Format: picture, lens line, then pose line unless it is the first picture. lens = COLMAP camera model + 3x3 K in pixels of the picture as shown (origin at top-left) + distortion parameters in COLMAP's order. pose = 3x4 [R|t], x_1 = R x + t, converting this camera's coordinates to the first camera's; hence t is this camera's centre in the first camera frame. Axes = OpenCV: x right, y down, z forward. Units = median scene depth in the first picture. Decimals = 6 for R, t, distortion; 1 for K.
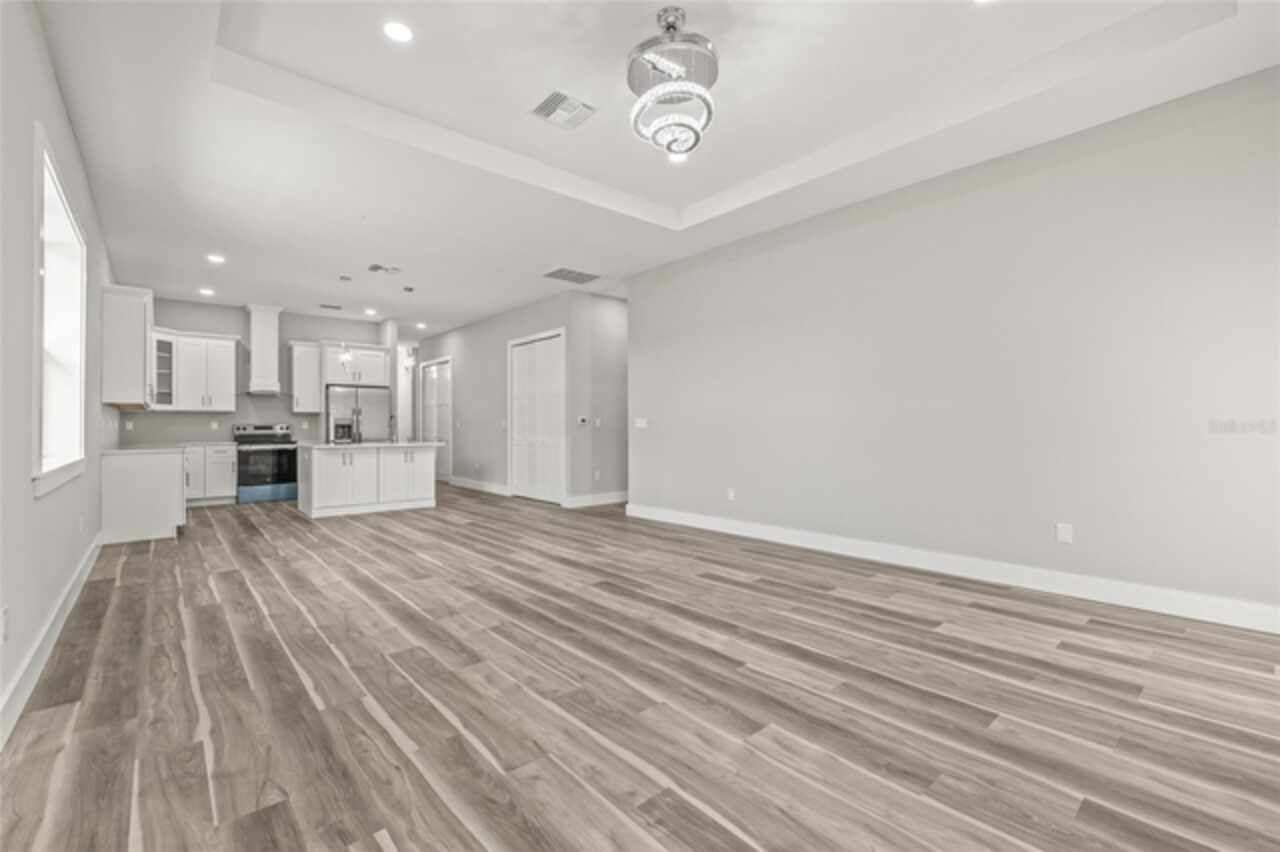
lens RADIAL K [[554.2, 0, 638.5], [0, 554.2, 424.9], [0, 0, 1]] dist [0.000361, 0.000150]
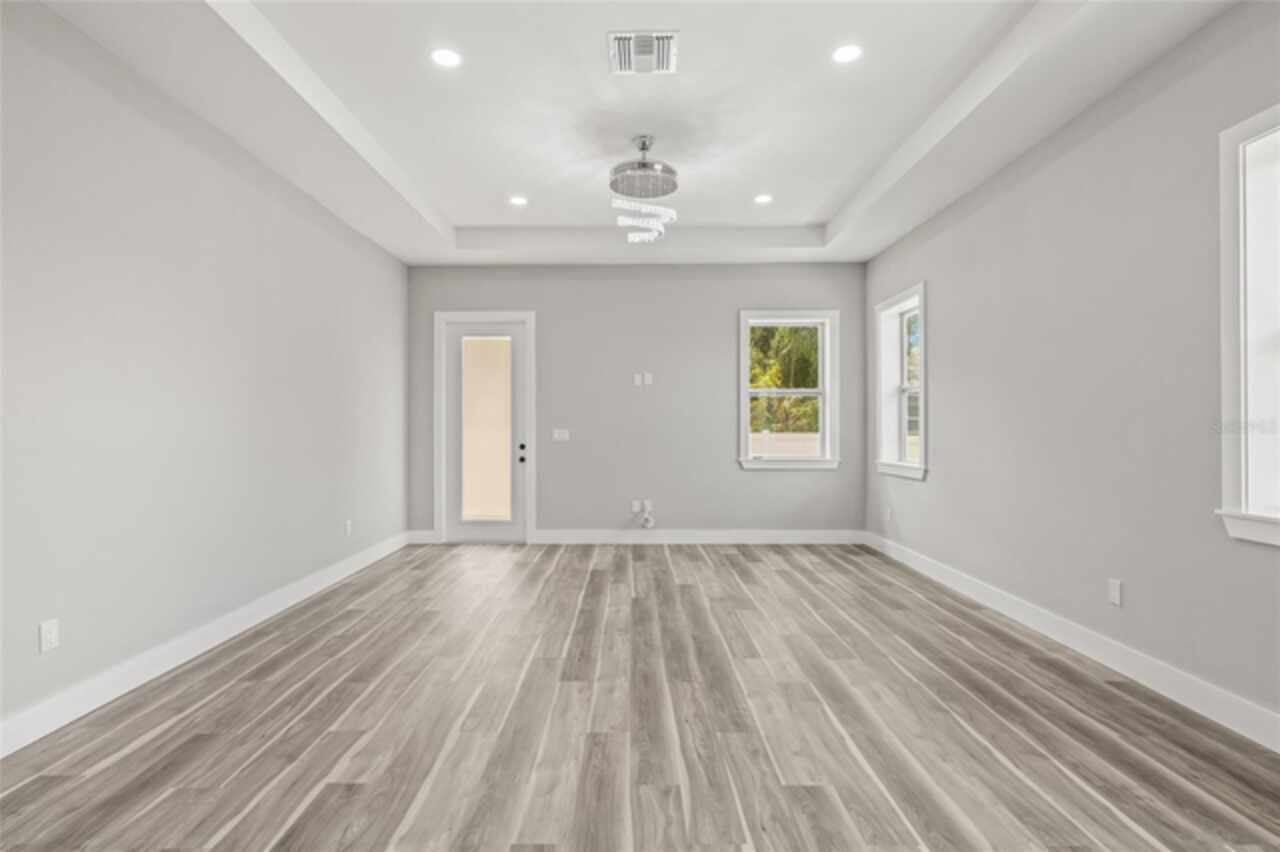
lens RADIAL K [[610.5, 0, 646.4], [0, 610.5, 433.5], [0, 0, 1]] dist [0.000423, 0.000259]
pose [[-0.760286, -0.000582, 0.649588, -0.331545], [0.004141, 0.999975, 0.005743, -0.015432], [-0.649575, 0.007057, -0.760265, 0.788996]]
